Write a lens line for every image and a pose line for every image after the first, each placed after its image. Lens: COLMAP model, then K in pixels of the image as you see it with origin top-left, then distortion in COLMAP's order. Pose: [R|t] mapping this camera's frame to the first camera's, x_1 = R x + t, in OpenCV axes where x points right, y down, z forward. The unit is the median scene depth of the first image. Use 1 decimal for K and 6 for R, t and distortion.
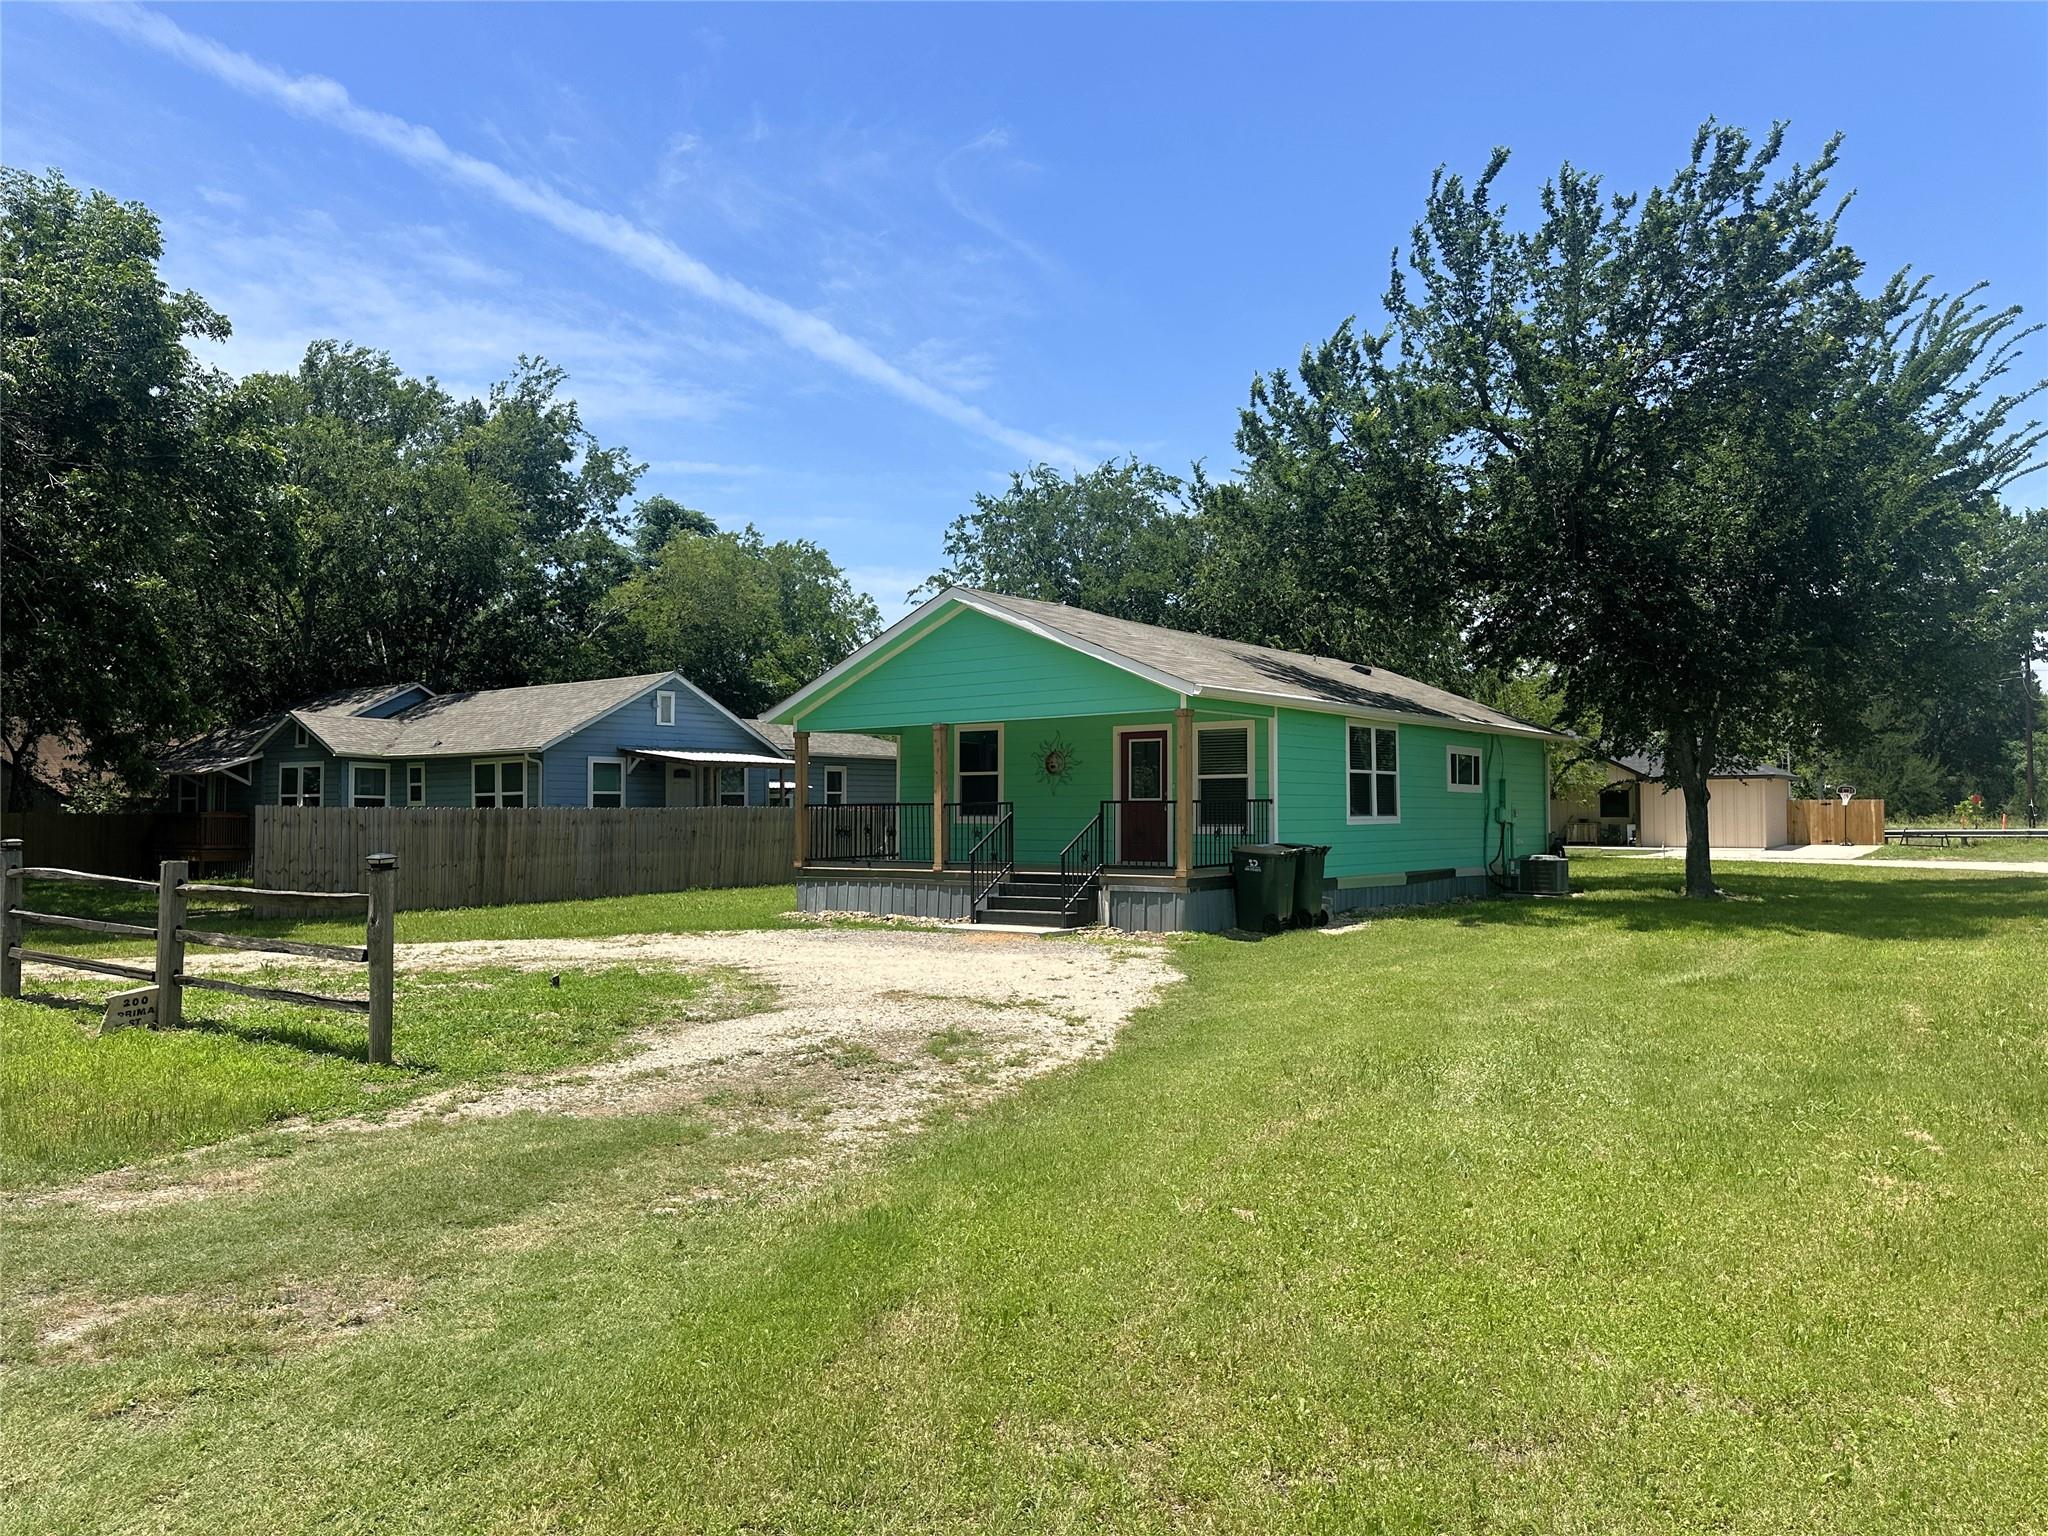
lens RADIAL K [[1426.4, 0, 1013.7], [0, 1426.4, 748.0], [0, 0, 1]] dist [0.154223, -0.289125]
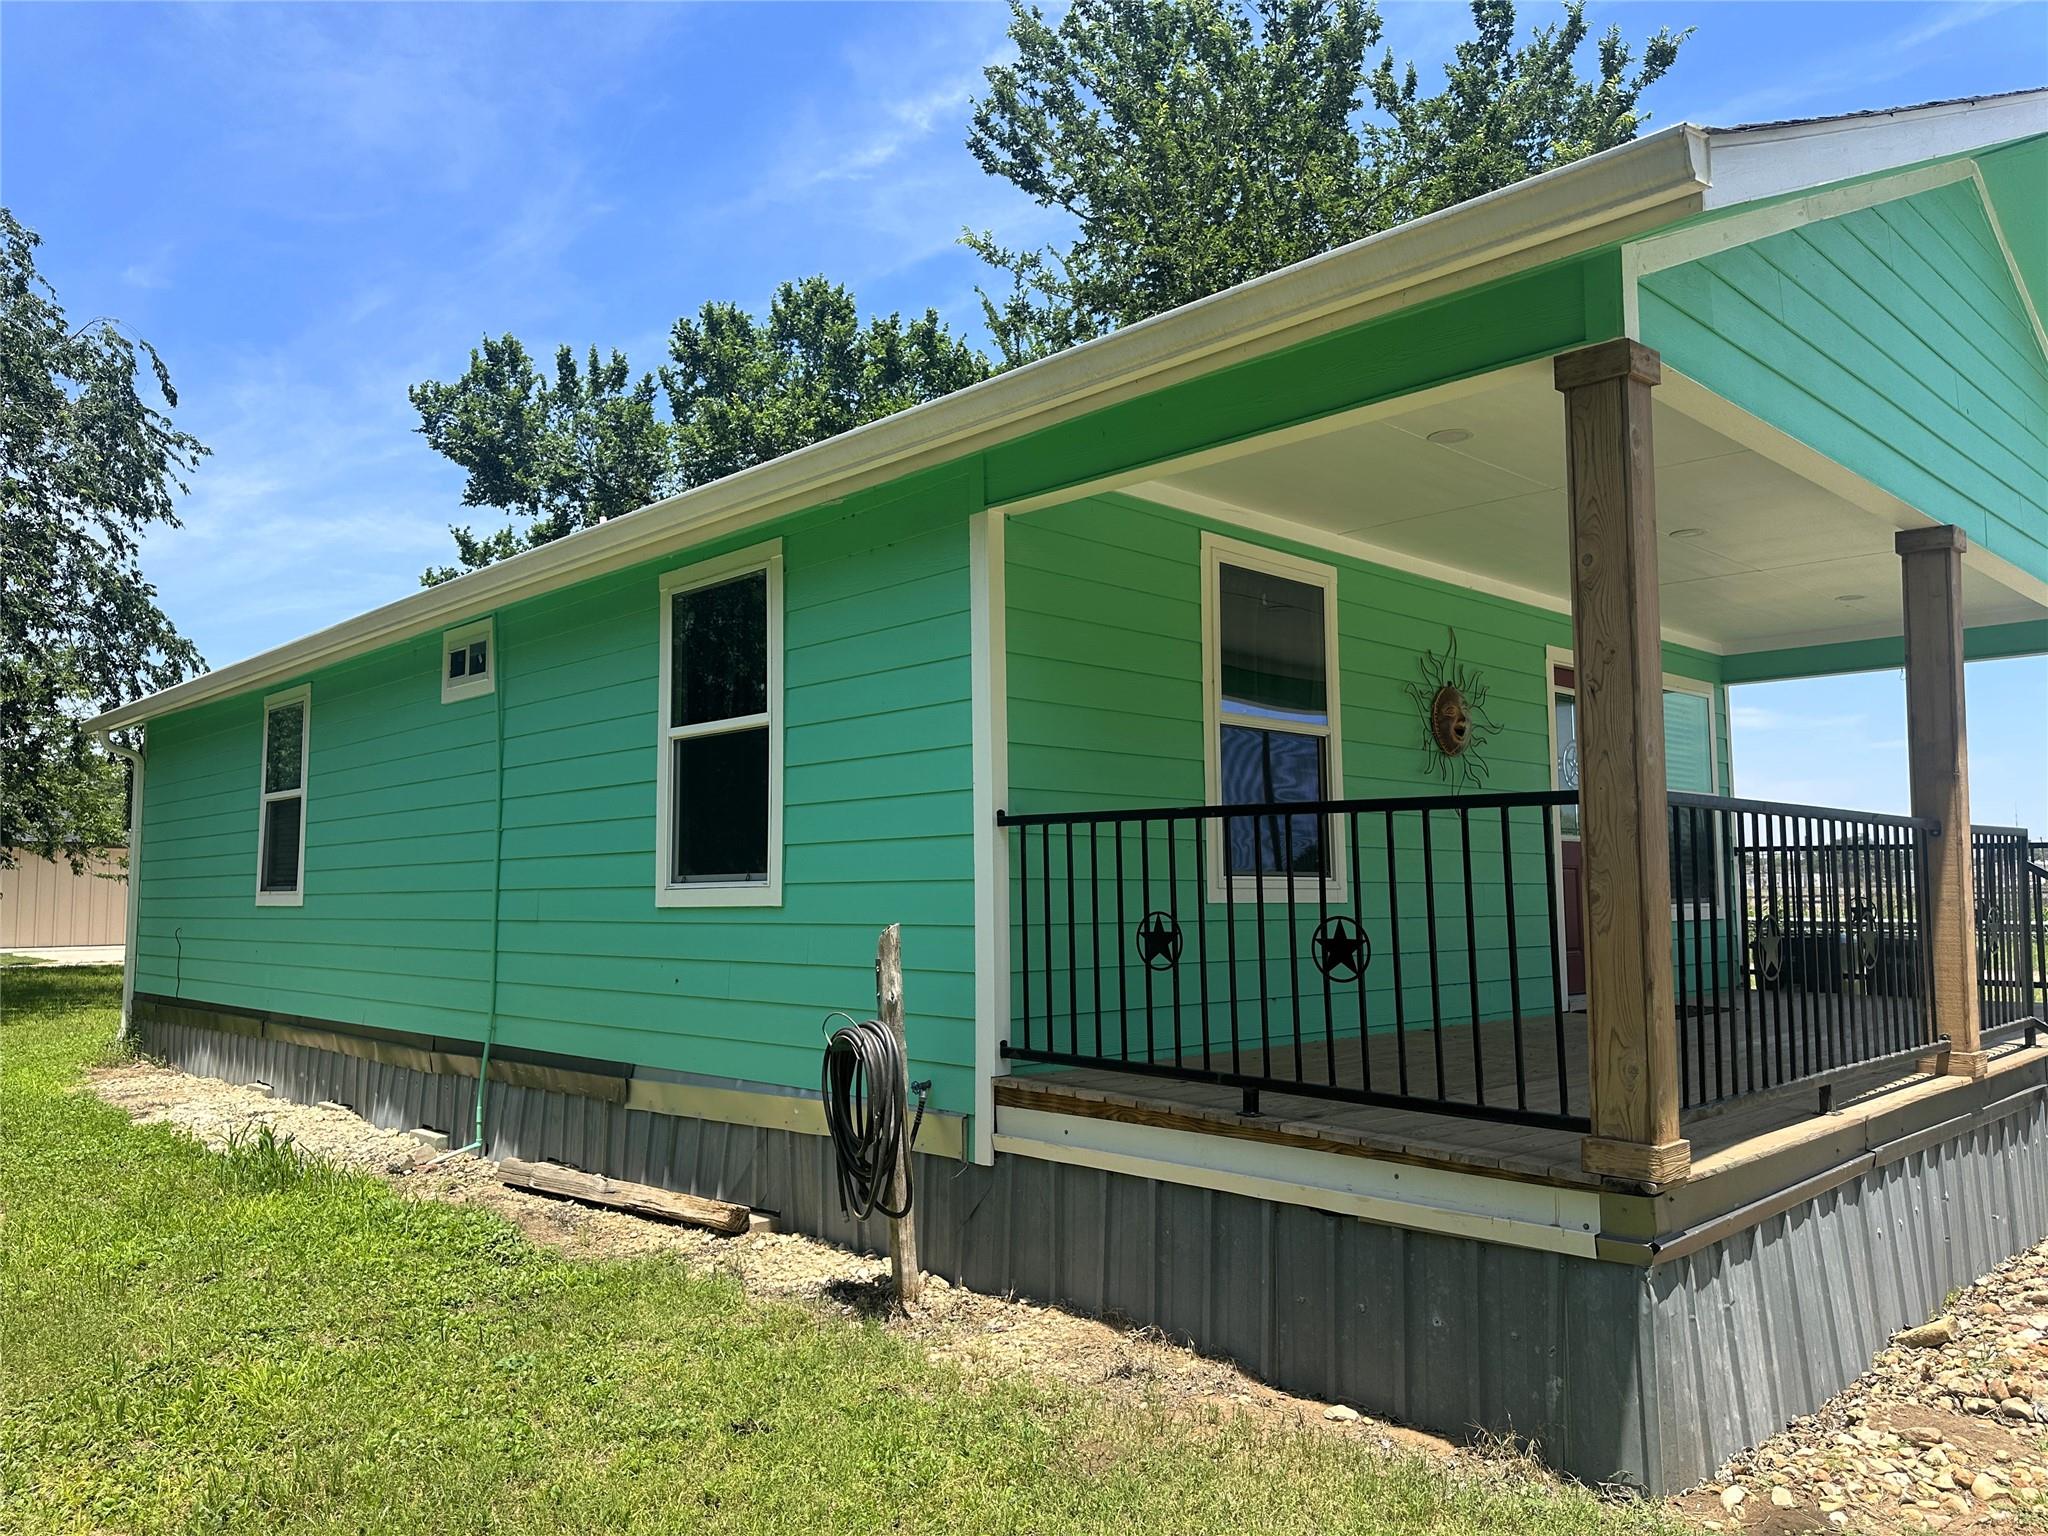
lens RADIAL K [[1499.1, 0, 1030.5], [0, 1499.1, 746.7], [0, 0, 1]] dist [0.079232, -0.145361]
pose [[0.153449, 0.107020, 0.982344, -0.295068], [-0.038112, 0.994019, -0.102338, 0.049891], [-0.987421, -0.021735, 0.156610, 0.919199]]
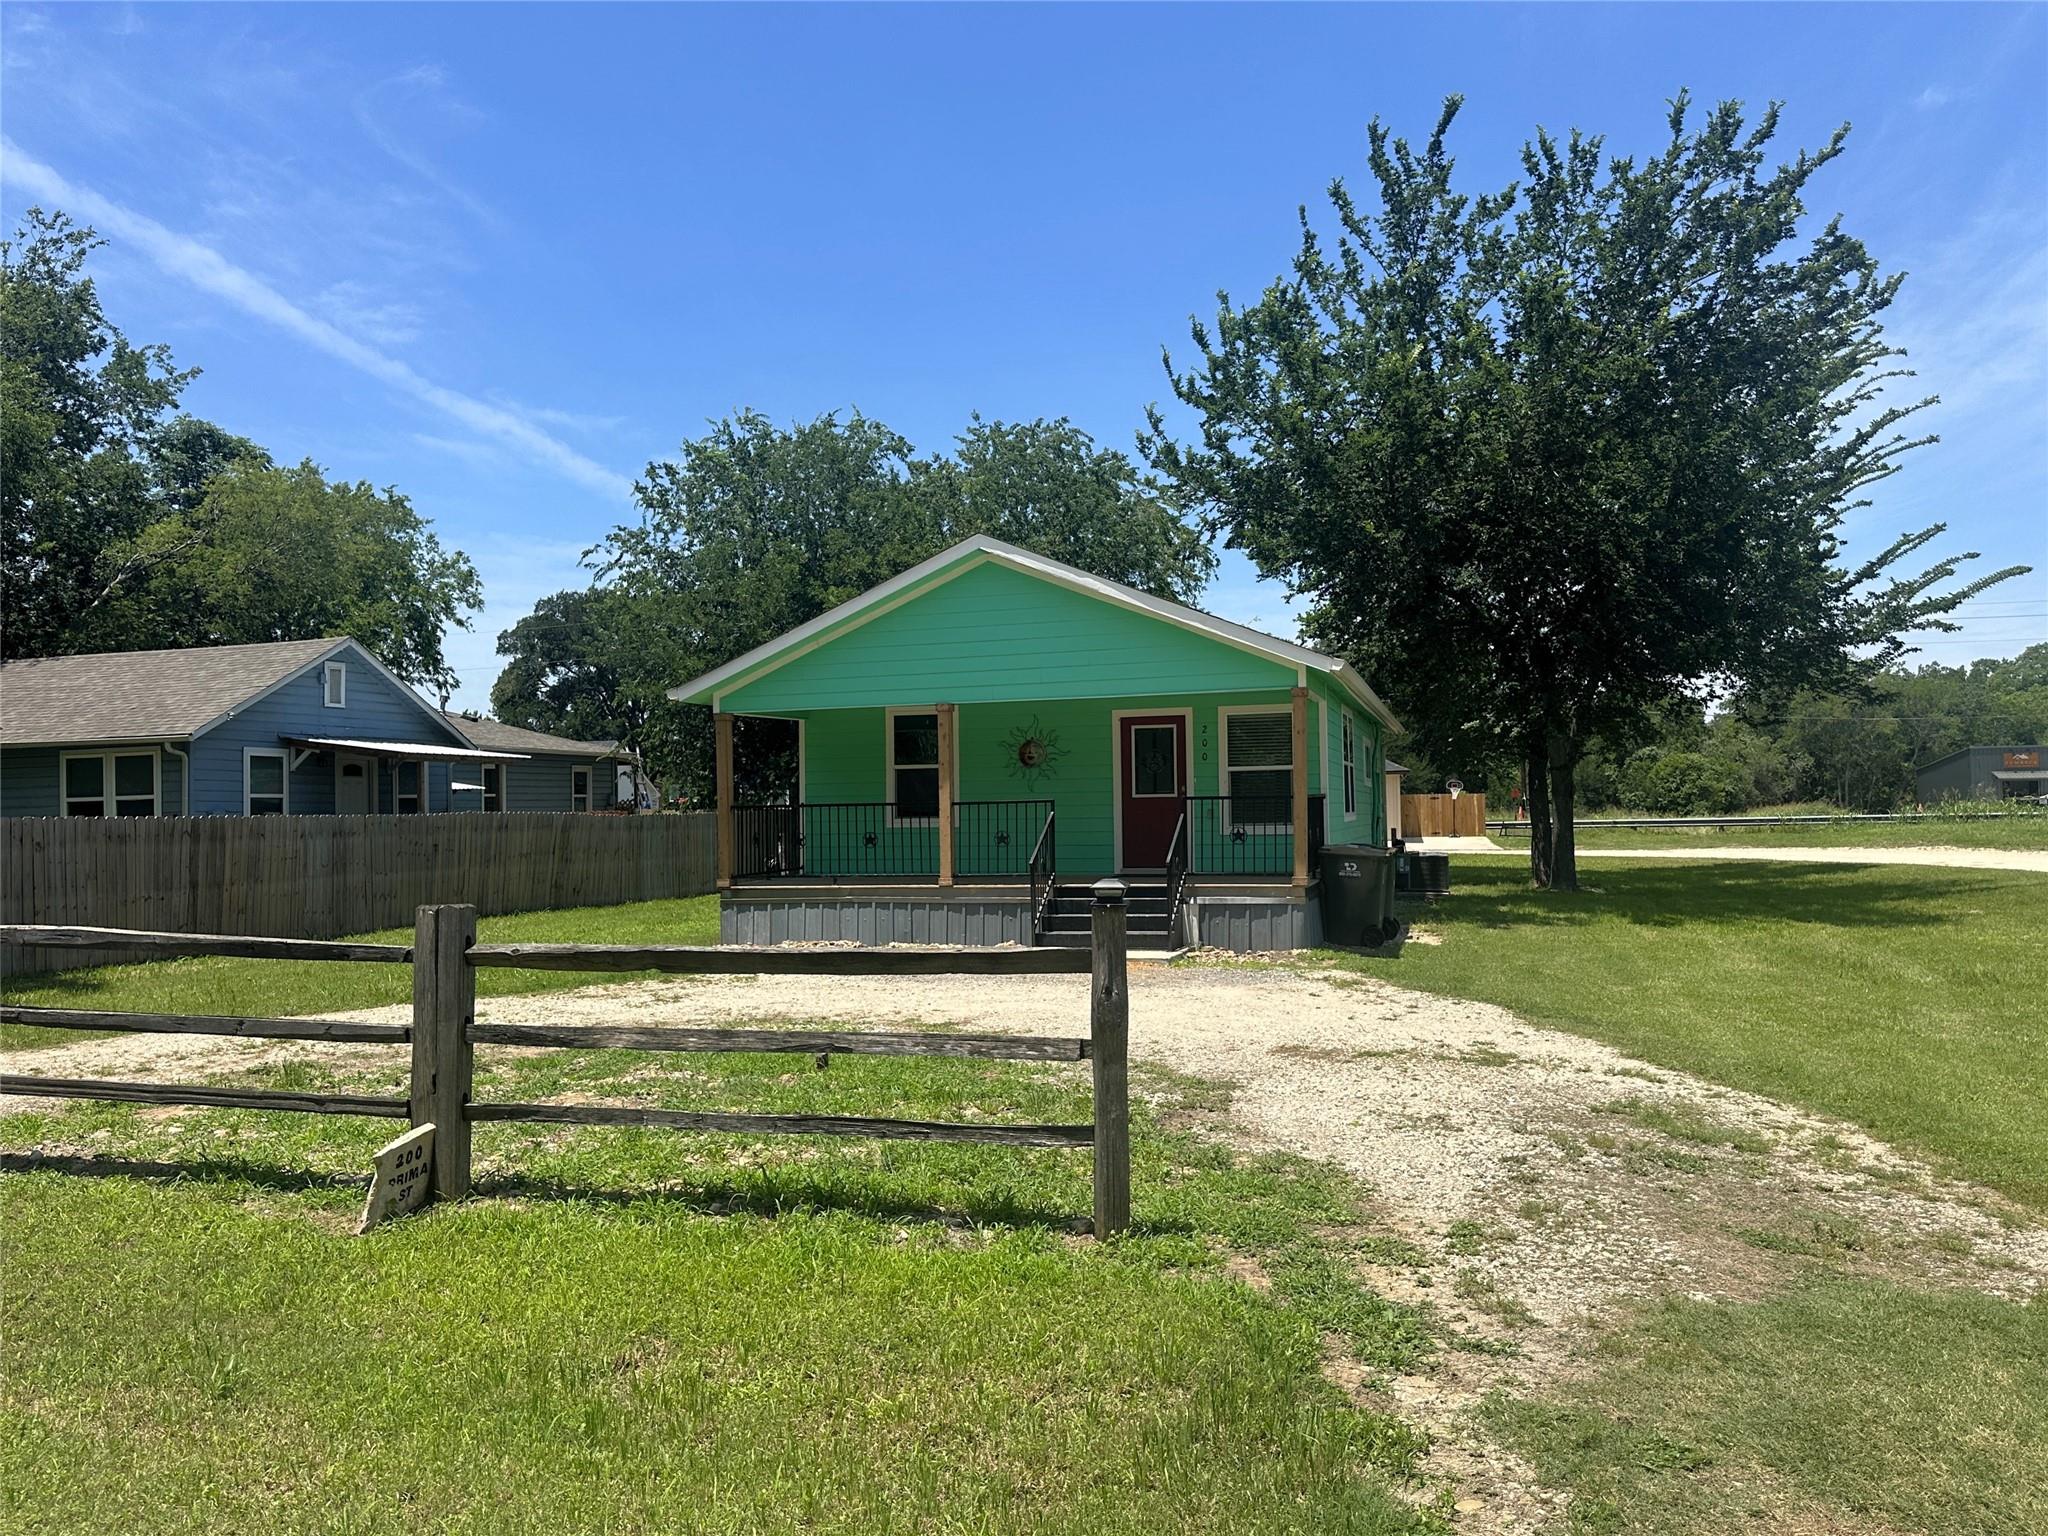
lens RADIAL K [[1480.1, 0, 1019.2], [0, 1480.1, 781.7], [0, 0, 1]] dist [0.149042, -0.279897]
pose [[0.935342, -0.004906, 0.353712, -0.251605], [-0.002906, 0.999764, 0.021551, 0.007353], [-0.353734, -0.021185, 0.935106, 0.168233]]
